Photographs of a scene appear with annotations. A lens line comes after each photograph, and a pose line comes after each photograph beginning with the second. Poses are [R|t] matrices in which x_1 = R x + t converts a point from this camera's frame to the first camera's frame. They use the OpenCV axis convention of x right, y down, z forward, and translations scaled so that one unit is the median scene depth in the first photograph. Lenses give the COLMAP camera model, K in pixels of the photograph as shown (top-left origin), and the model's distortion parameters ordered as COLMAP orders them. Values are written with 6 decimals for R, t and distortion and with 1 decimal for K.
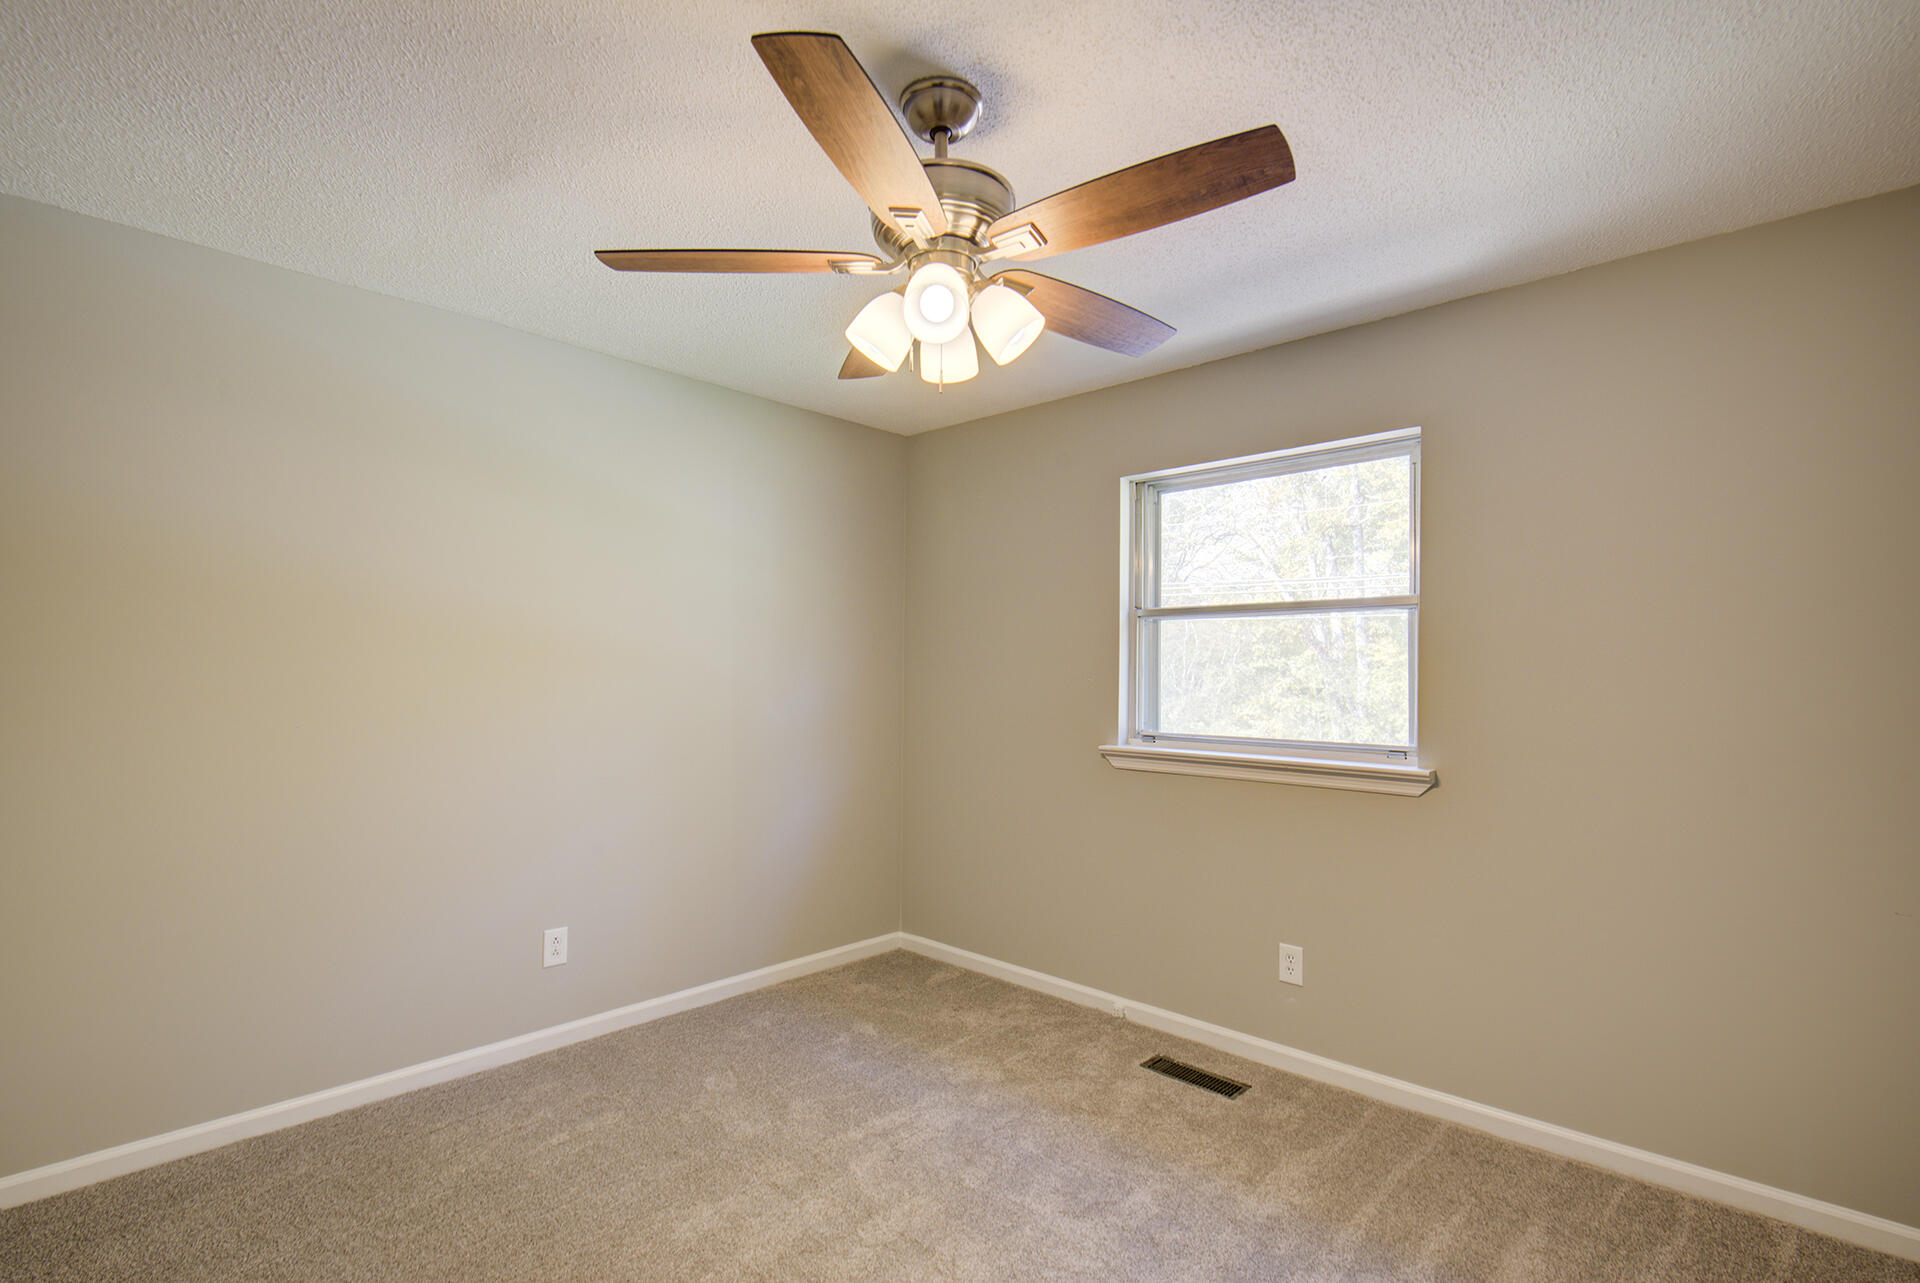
lens RADIAL K [[945.6, 0, 960.0], [0, 945.6, 641.5], [0, 0, 1]] dist [0.000460, 0.000119]
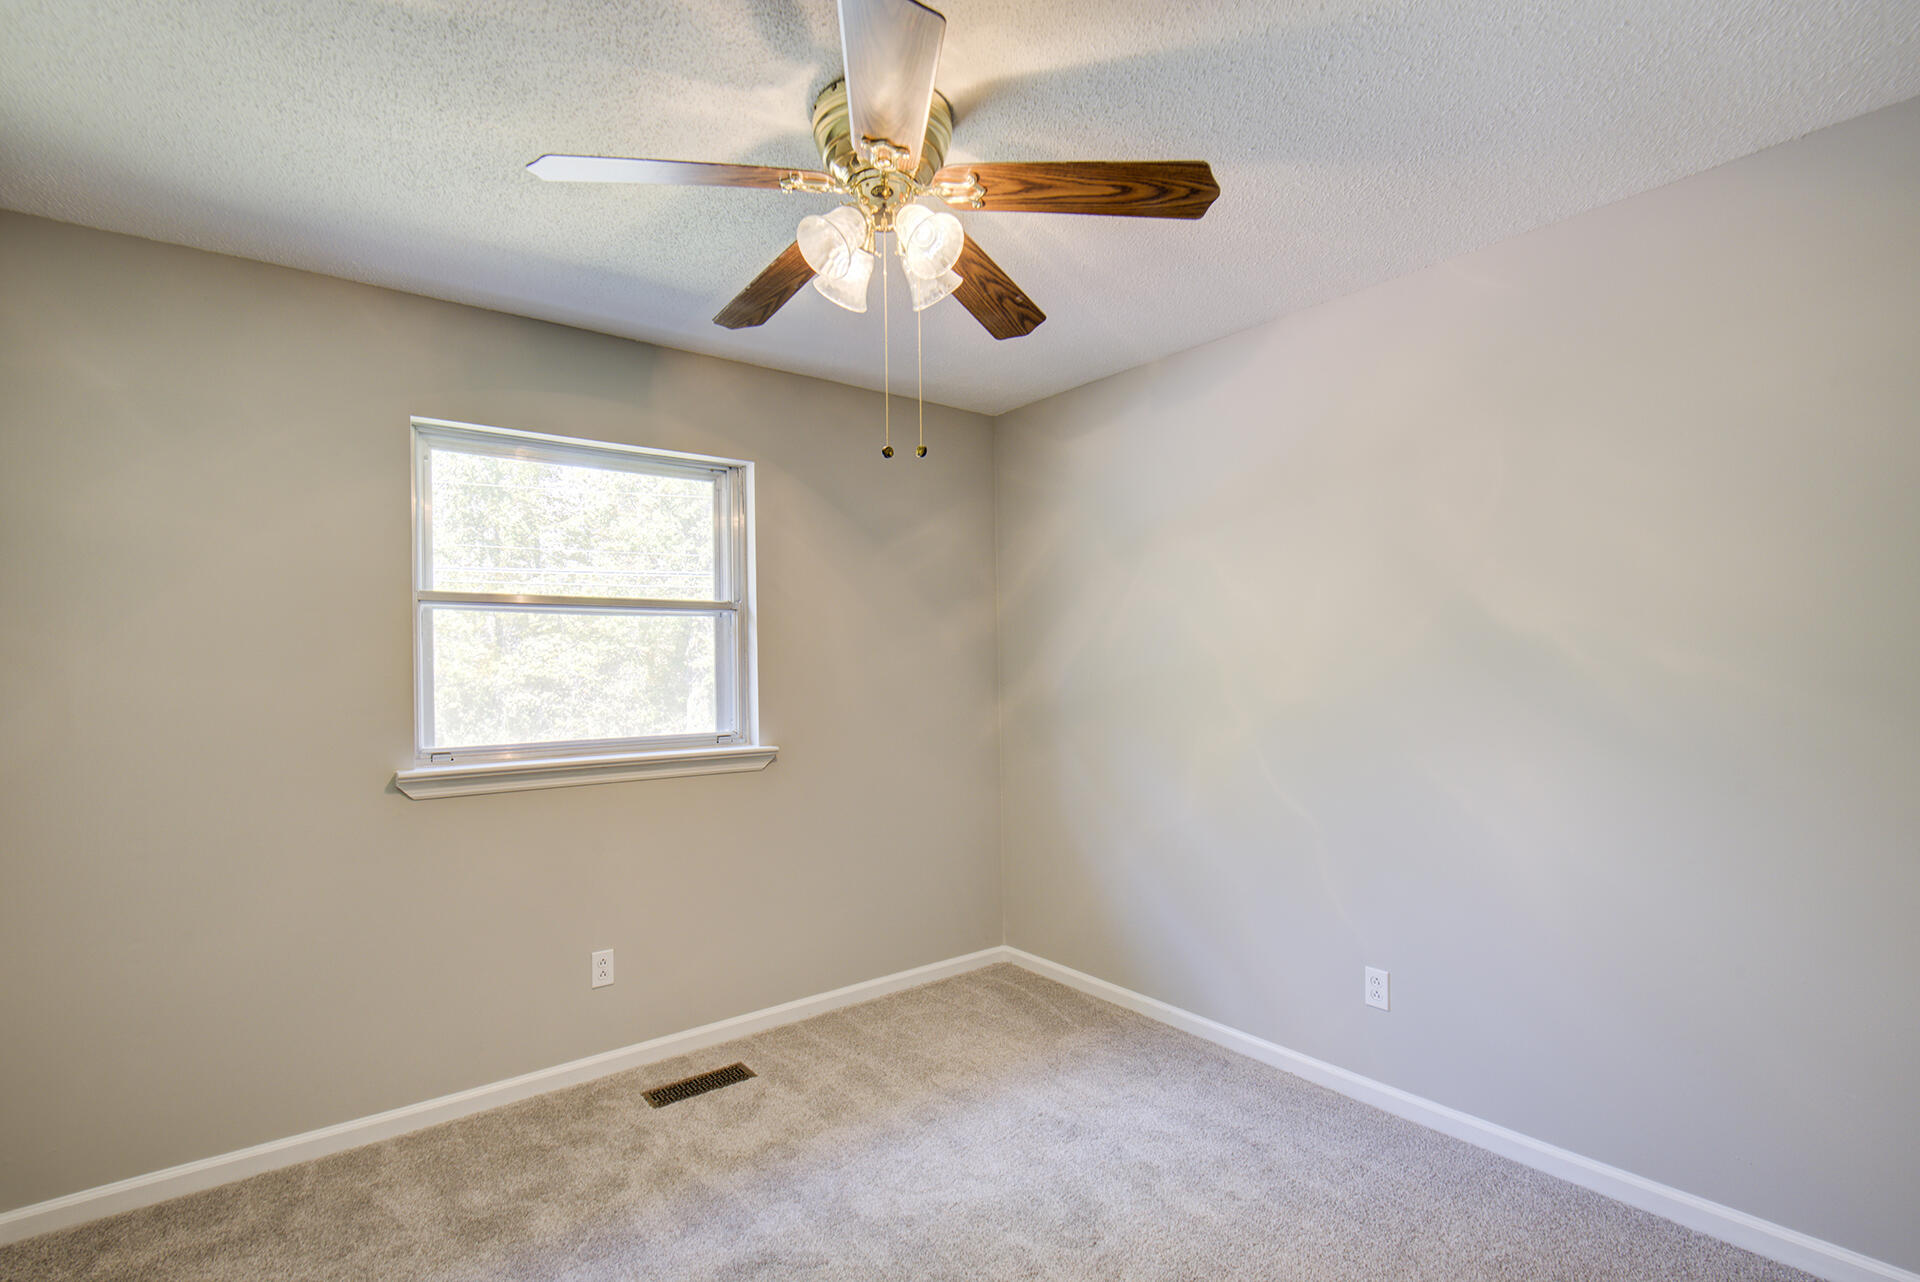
lens RADIAL K [[945.6, 0, 960.0], [0, 945.6, 641.0], [0, 0, 1]] dist [0.000460, 0.000119]
pose [[0.089332, 0.004329, 0.995993, -0.692603], [-0.019044, 0.999815, -0.002638, -0.002026], [-0.995820, -0.018732, 0.089397, 0.641444]]
